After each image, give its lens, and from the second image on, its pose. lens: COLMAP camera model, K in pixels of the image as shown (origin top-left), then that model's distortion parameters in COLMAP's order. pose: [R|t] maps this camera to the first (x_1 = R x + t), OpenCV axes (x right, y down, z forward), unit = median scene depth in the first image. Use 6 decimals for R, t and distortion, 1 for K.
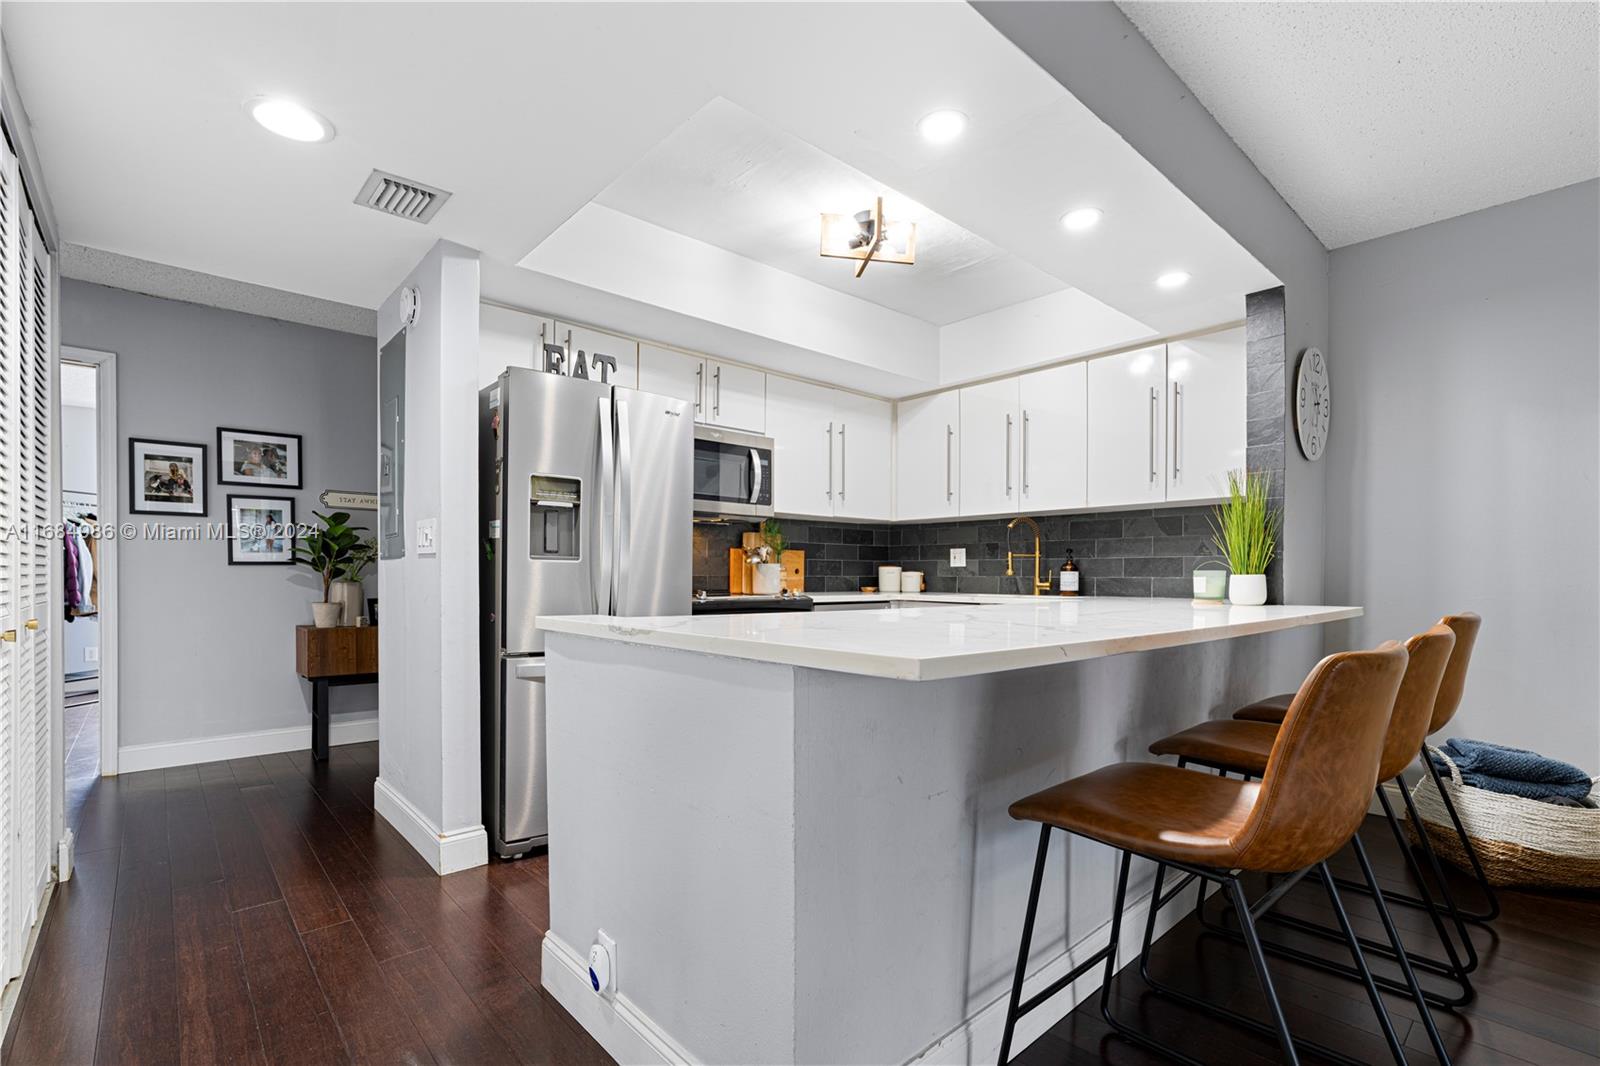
lens RADIAL K [[740.8, 0, 819.7], [0, 740.8, 578.3], [0, 0, 1]] dist [-0.004521, 0.001367]
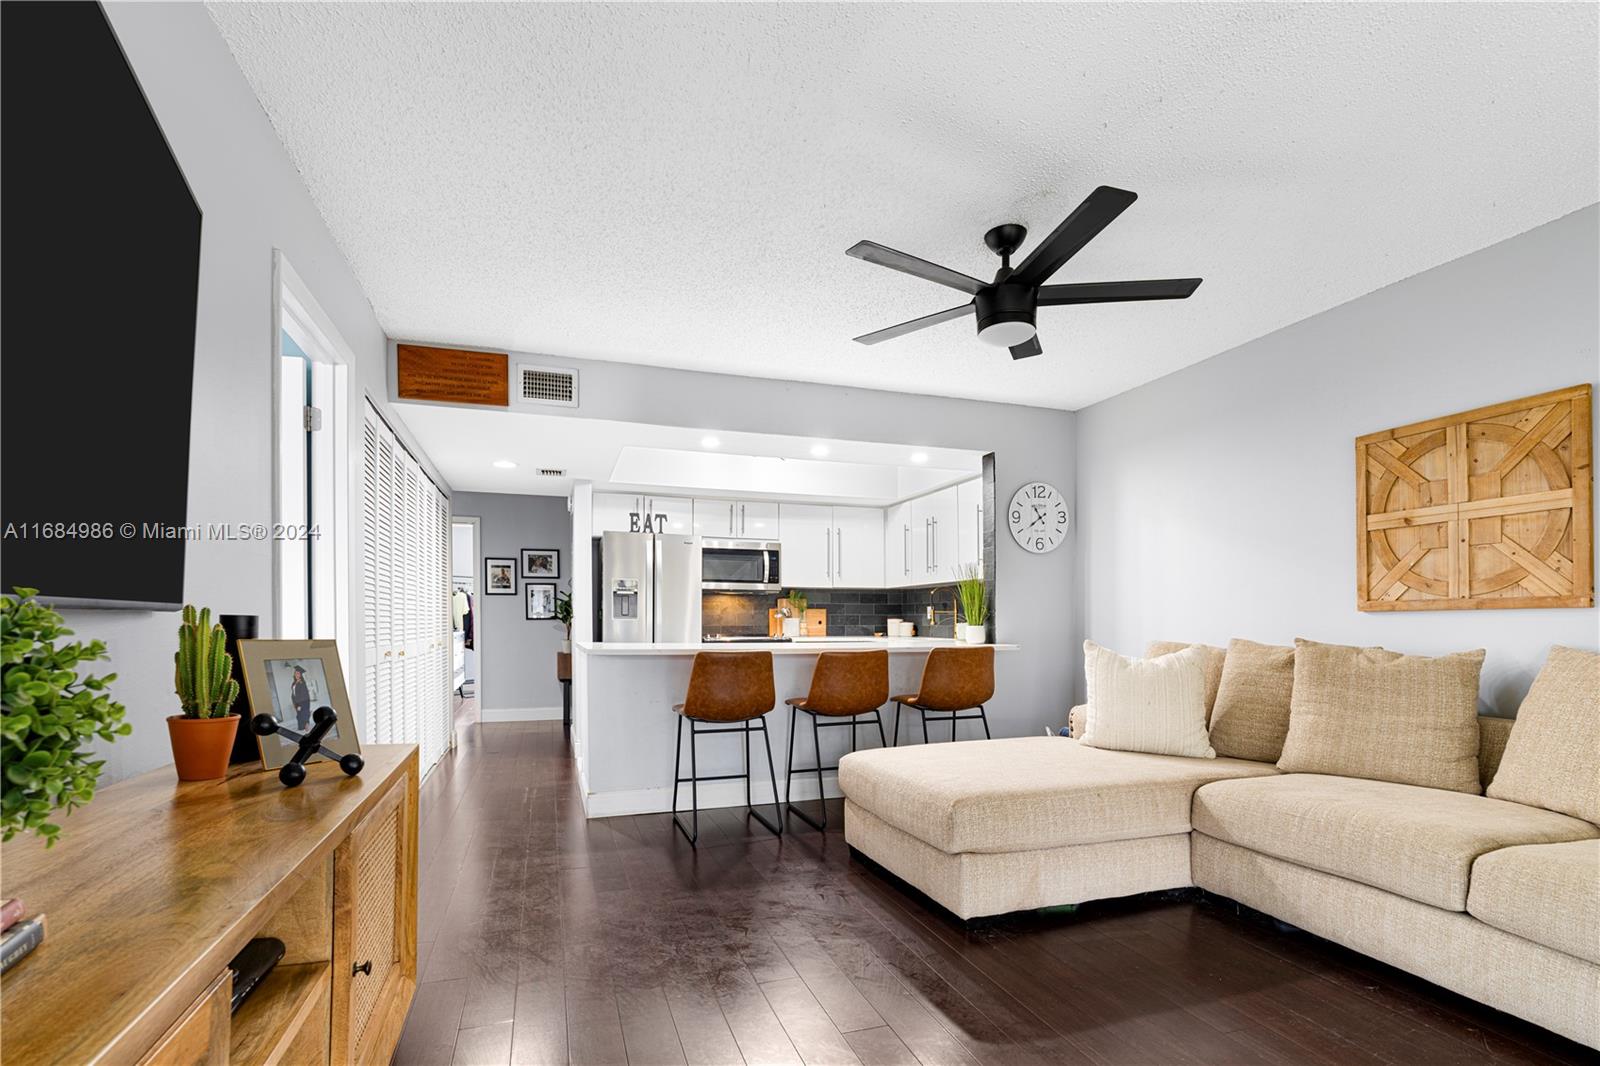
lens RADIAL K [[740.8, 0, 806.0], [0, 740.8, 619.8], [0, 0, 1]] dist [-0.004521, 0.001367]
pose [[0.922990, -0.002966, -0.384811, 0.602159], [0.000199, 0.999974, -0.007232, -0.004315], [0.384823, 0.006598, 0.922967, -0.488861]]
